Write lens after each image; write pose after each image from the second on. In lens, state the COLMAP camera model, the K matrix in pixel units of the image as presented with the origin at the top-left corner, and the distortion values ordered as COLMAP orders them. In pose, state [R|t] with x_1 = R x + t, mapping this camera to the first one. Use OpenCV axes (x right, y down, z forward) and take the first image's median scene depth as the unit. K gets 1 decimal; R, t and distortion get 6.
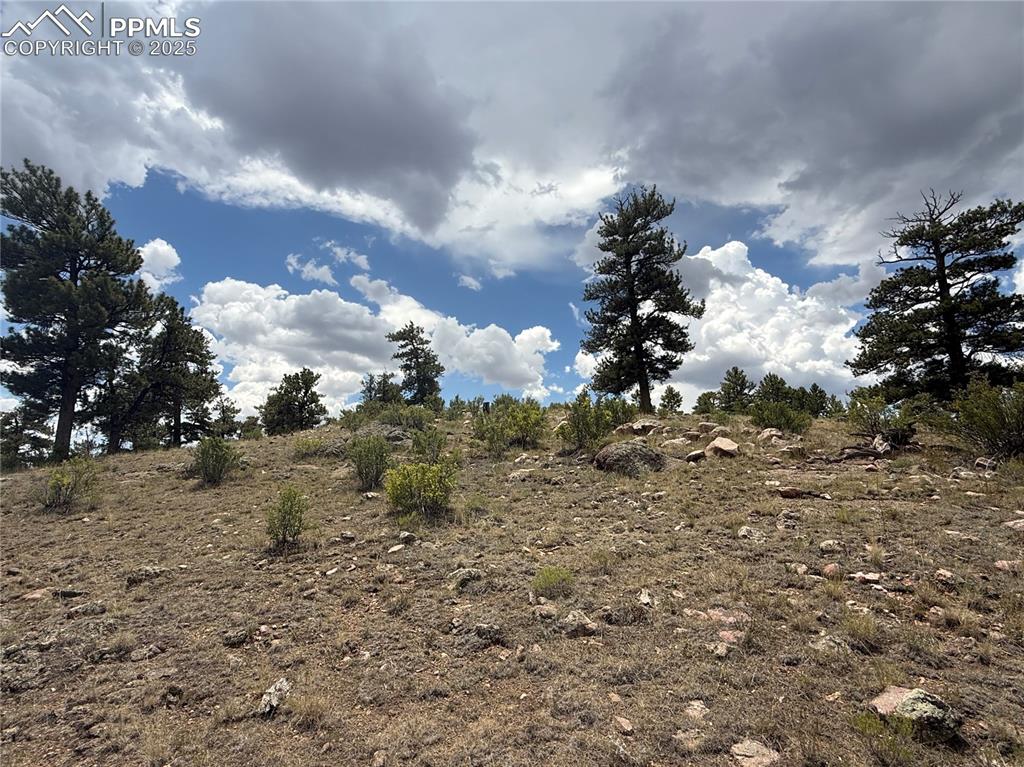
lens RADIAL K [[538.8, 0, 512.3], [0, 538.8, 382.3], [0, 0, 1]] dist [0.000047, 0.000005]
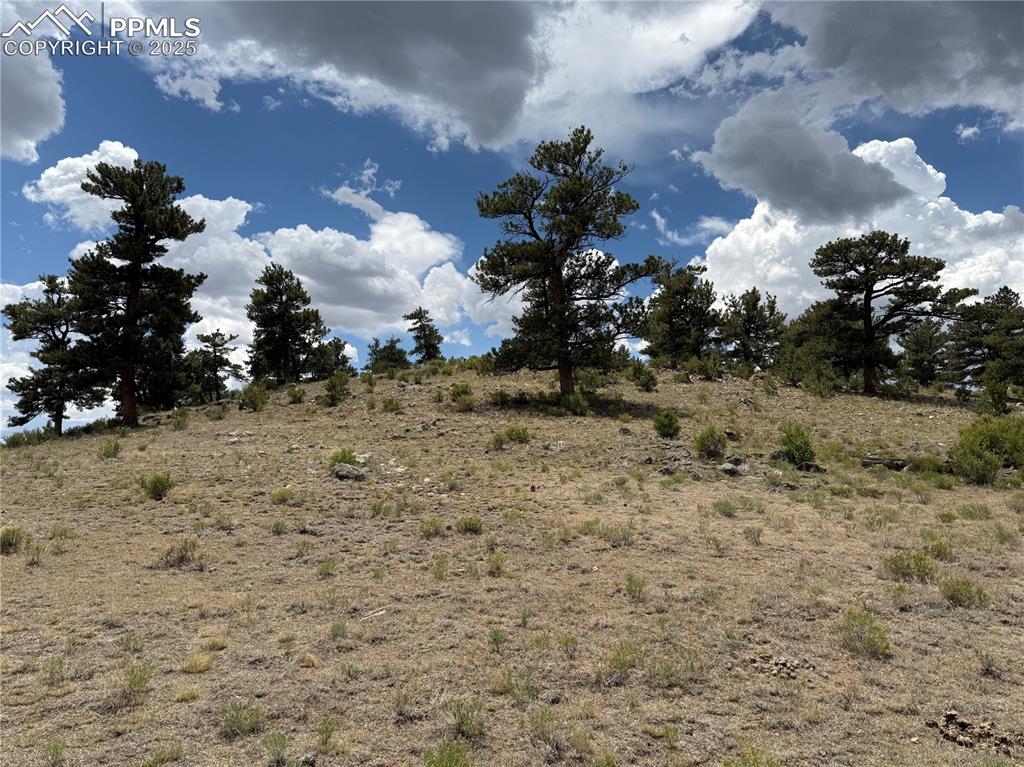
lens RADIAL K [[719.8, 0, 513.6], [0, 719.8, 386.6], [0, 0, 1]] dist [-0.008308, -0.003215]
pose [[0.999710, -0.015616, -0.018349, 0.100428], [0.016818, 0.997593, 0.067278, -0.022020], [0.017254, -0.067567, 0.997566, -0.966468]]
